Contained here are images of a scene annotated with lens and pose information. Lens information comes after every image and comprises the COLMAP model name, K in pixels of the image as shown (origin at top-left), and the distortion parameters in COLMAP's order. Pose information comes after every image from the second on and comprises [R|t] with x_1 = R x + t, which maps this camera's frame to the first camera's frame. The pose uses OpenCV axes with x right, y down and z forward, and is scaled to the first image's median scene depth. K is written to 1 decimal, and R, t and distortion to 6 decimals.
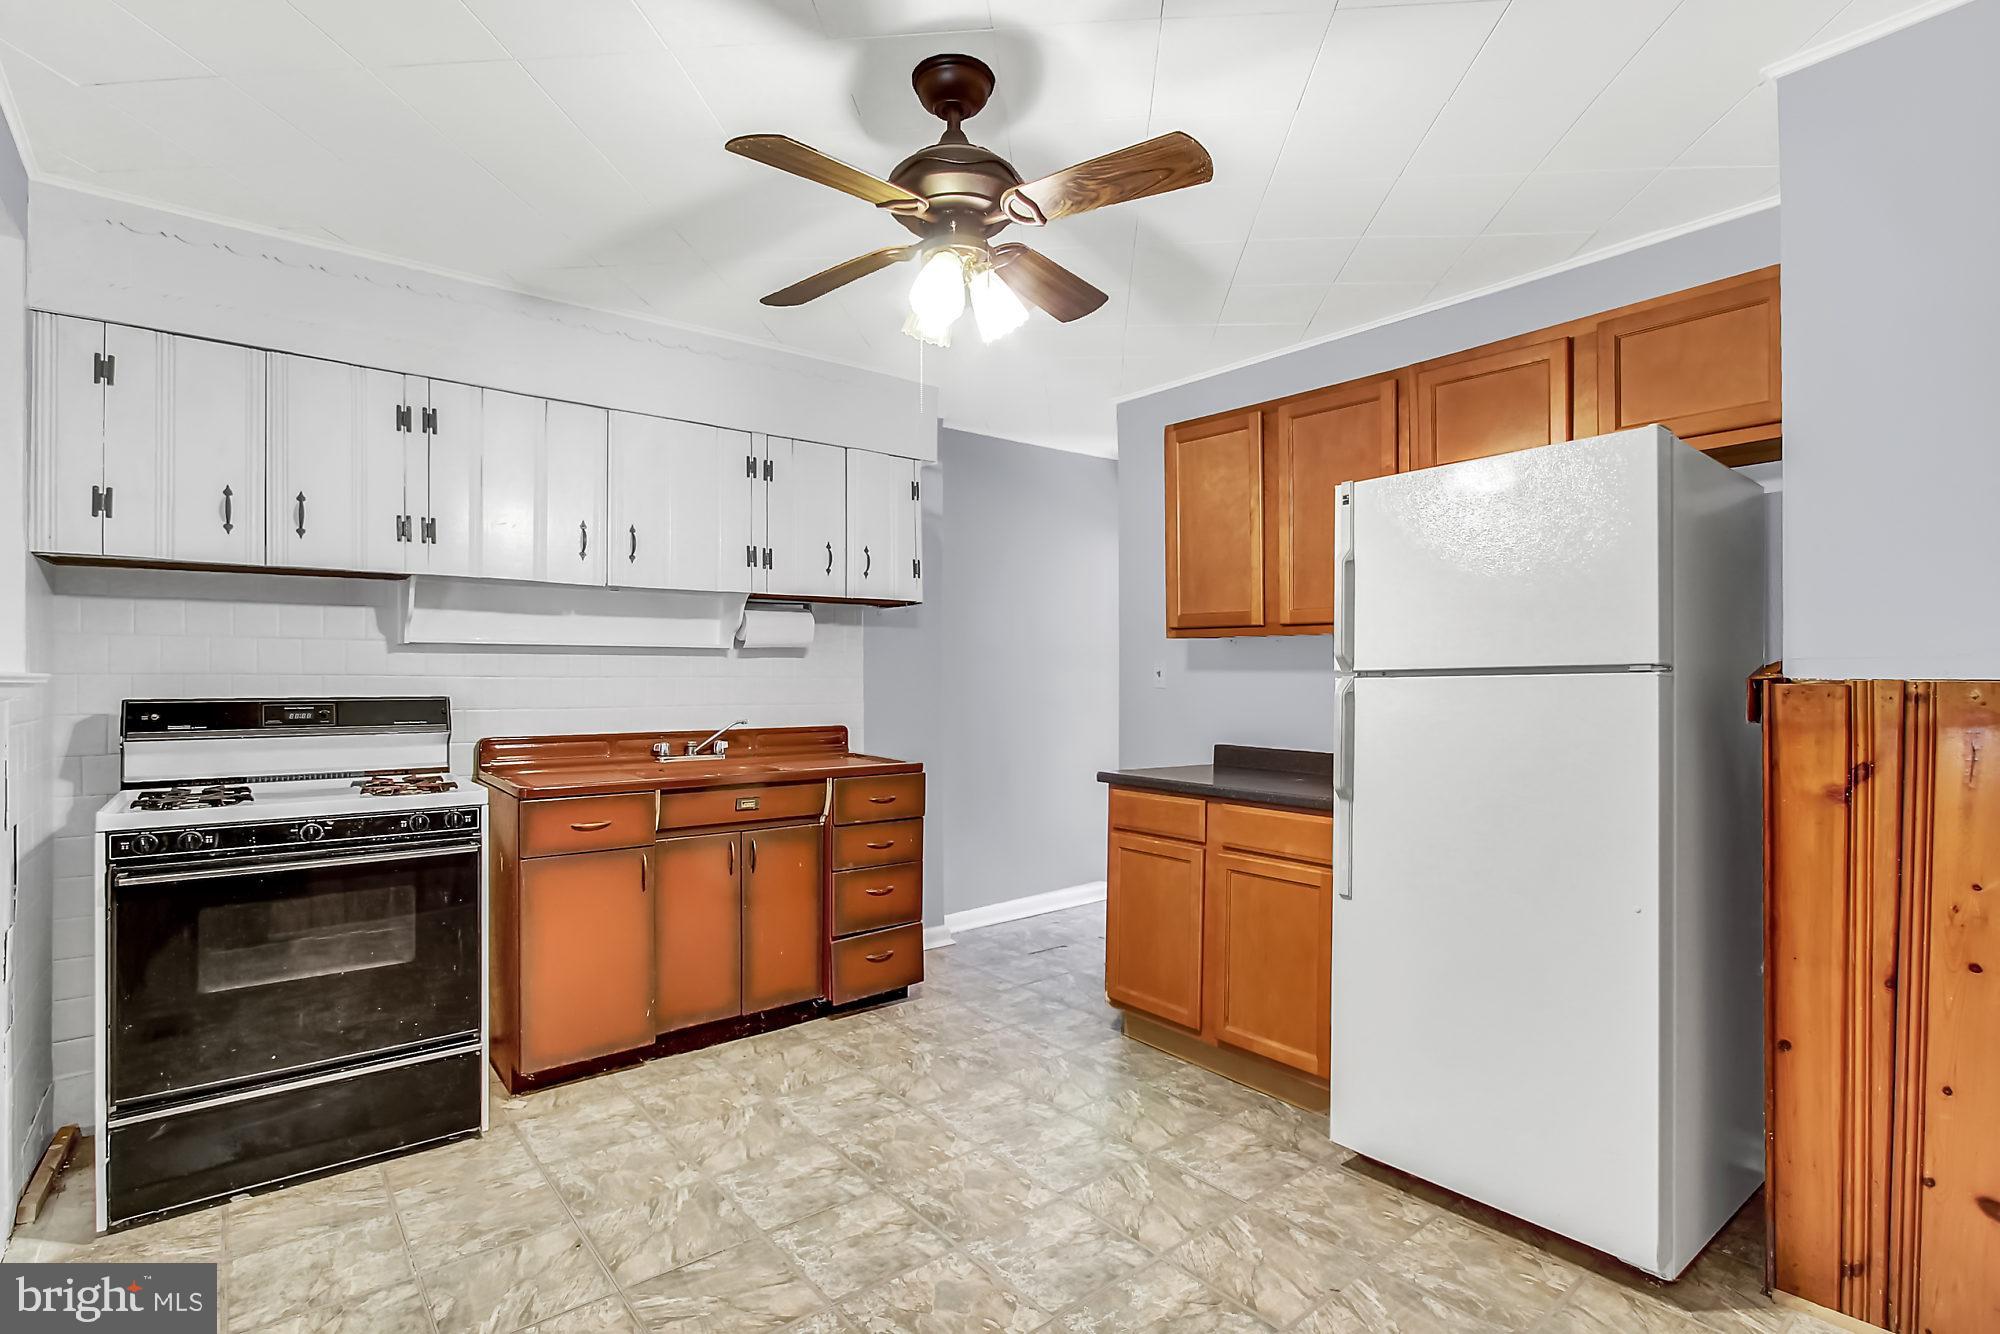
lens RADIAL K [[970.1, 0, 1000.0], [0, 970.1, 667.0], [0, 0, 1]] dist [0.000595, -0.000122]
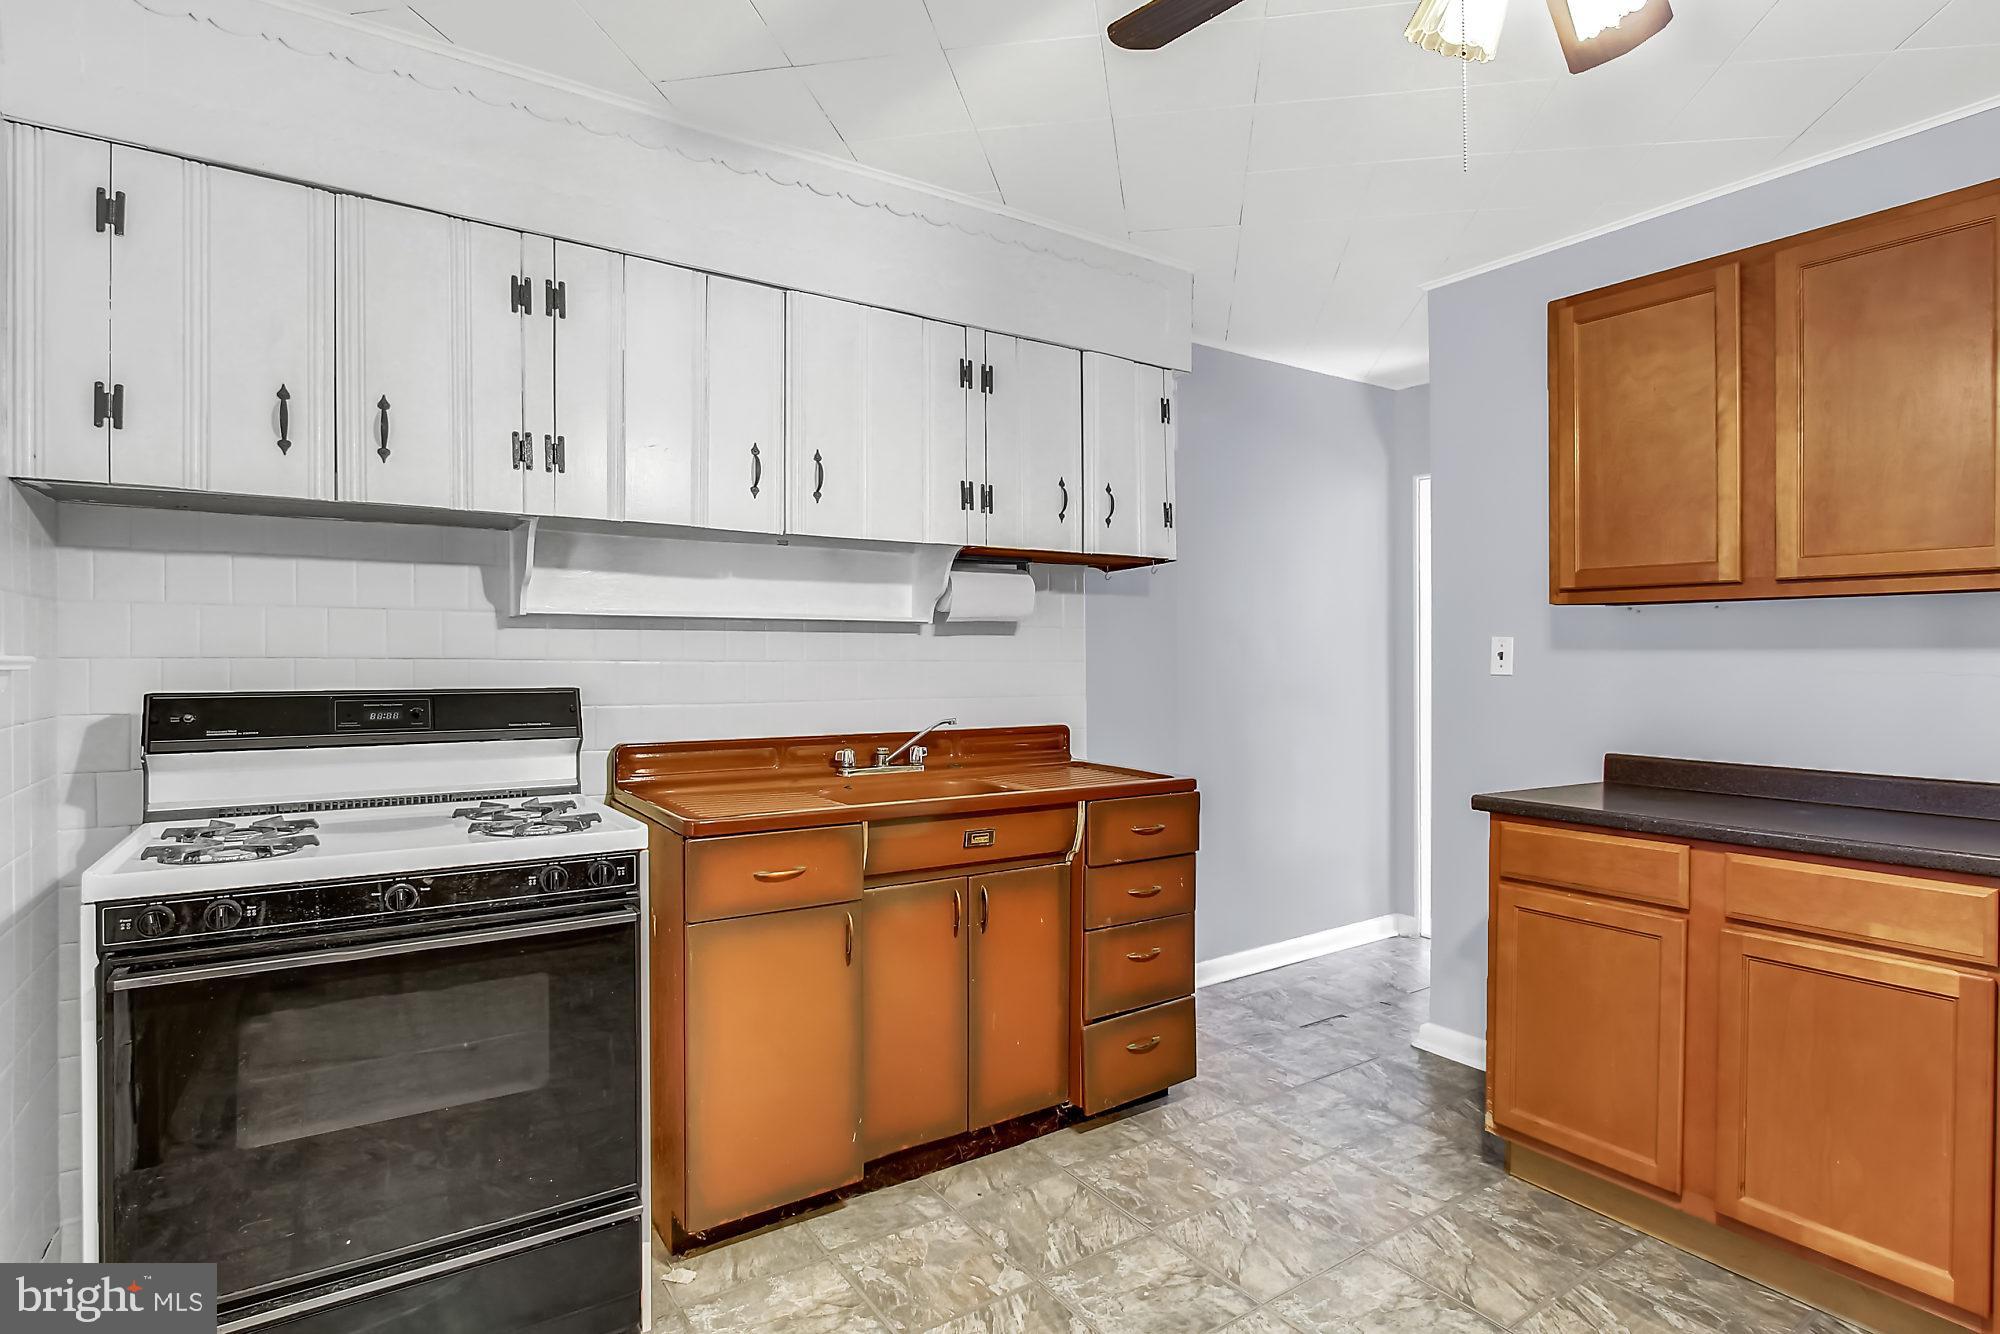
lens RADIAL K [[1021.7, 0, 1001.8], [0, 1021.7, 655.8], [0, 0, 1]] dist [-0.009687, 0.007426]
pose [[0.996712, -0.002707, -0.080975, -0.189929], [0.002974, 0.999991, 0.003178, 0.004821], [0.080965, -0.003409, 0.996711, 0.265010]]
